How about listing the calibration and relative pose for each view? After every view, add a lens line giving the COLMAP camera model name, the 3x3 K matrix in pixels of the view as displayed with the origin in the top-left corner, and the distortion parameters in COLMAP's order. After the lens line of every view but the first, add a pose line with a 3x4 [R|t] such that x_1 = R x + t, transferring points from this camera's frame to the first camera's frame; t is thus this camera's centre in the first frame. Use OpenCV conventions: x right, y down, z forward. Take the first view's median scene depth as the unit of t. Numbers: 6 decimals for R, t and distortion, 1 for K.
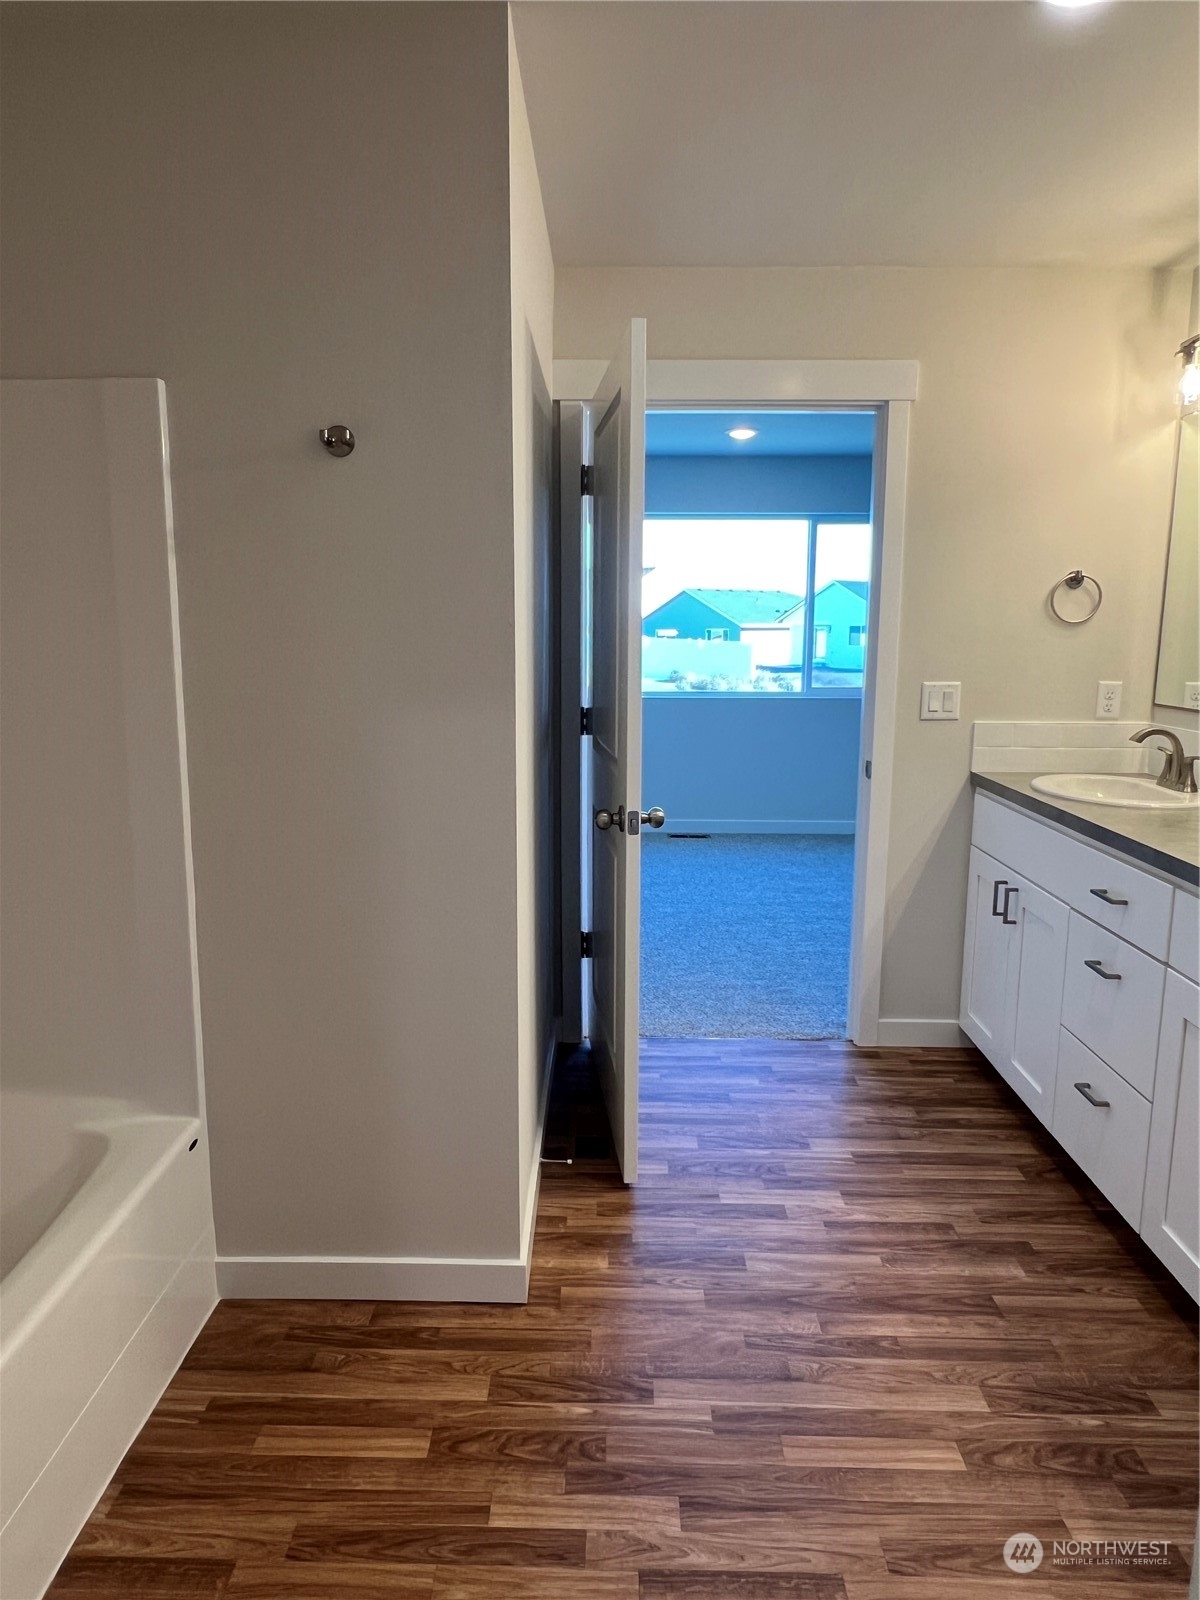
lens RADIAL K [[1018.9, 0, 611.2], [0, 1018.9, 802.2], [0, 0, 1]] dist [0.002692, -0.000740]
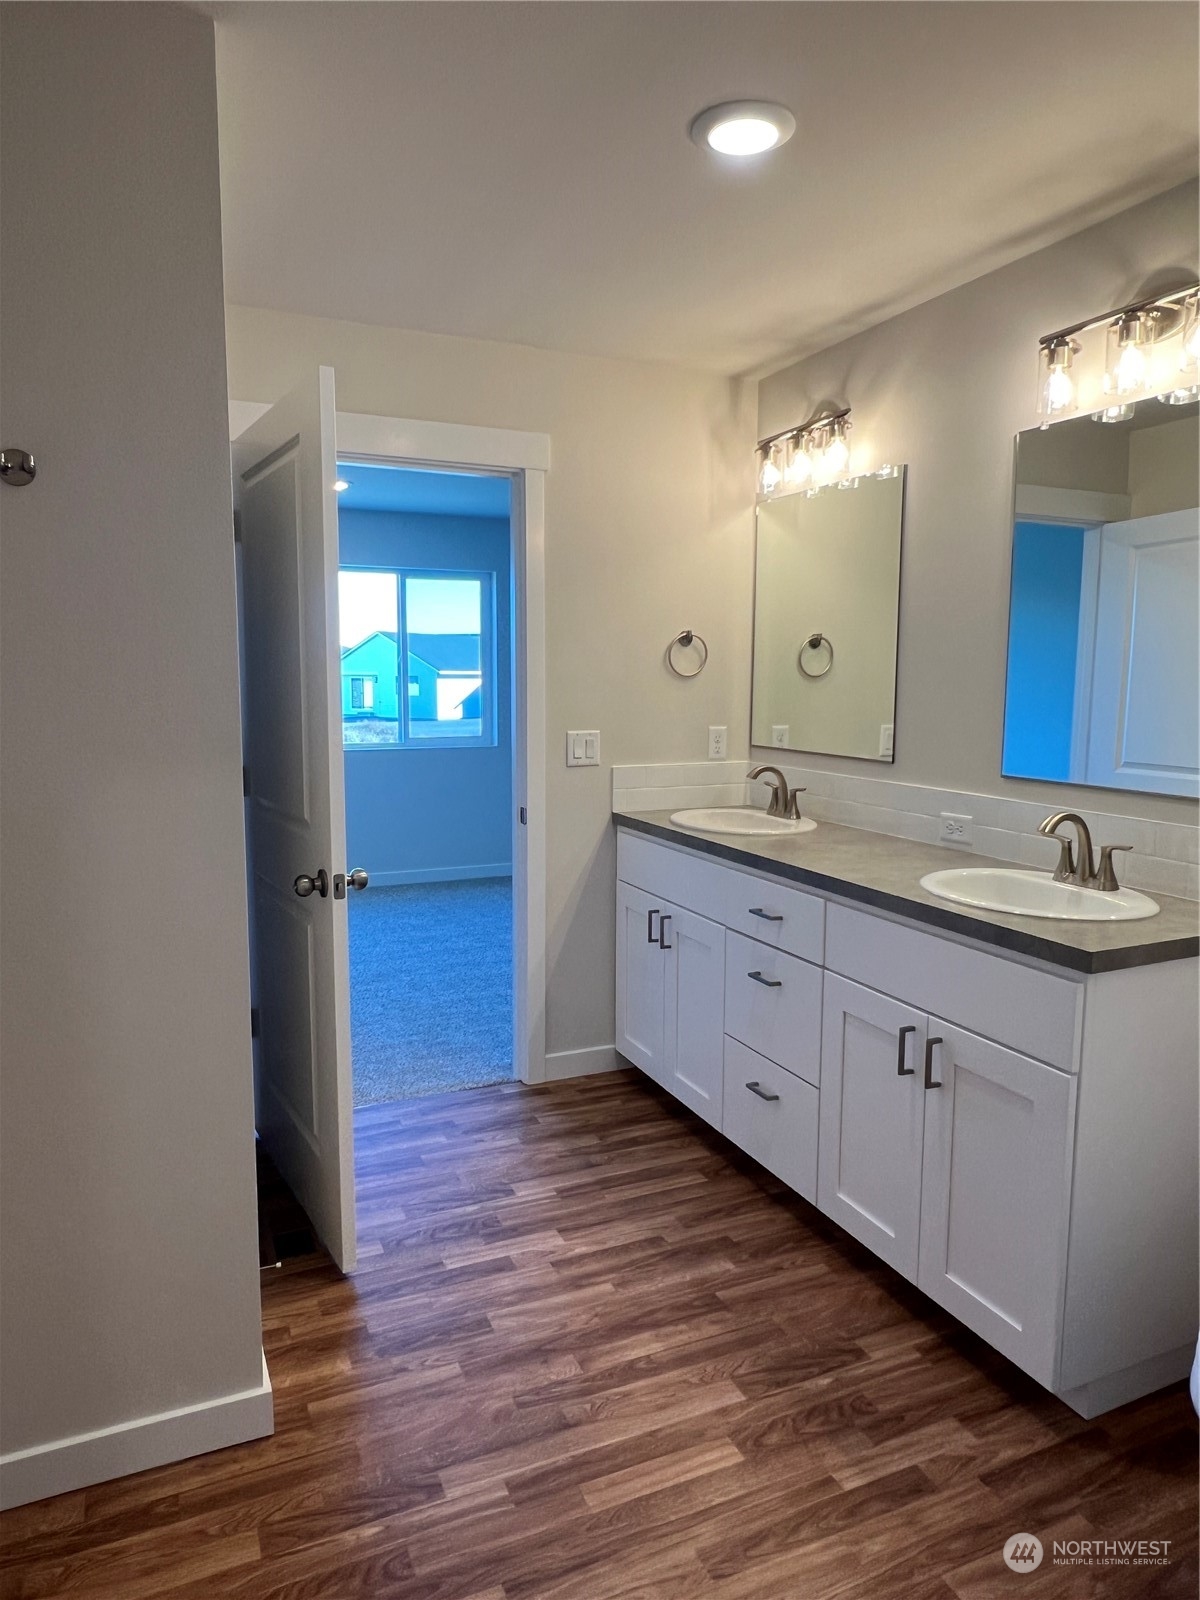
lens RADIAL K [[1018.9, 0, 574.2], [0, 1018.9, 801.6], [0, 0, 1]] dist [0.002692, -0.000740]
pose [[0.907089, -0.053210, 0.417563, -0.168756], [0.073058, 0.996824, -0.031683, -0.012385], [-0.414551, 0.059245, 0.908096, 0.041150]]
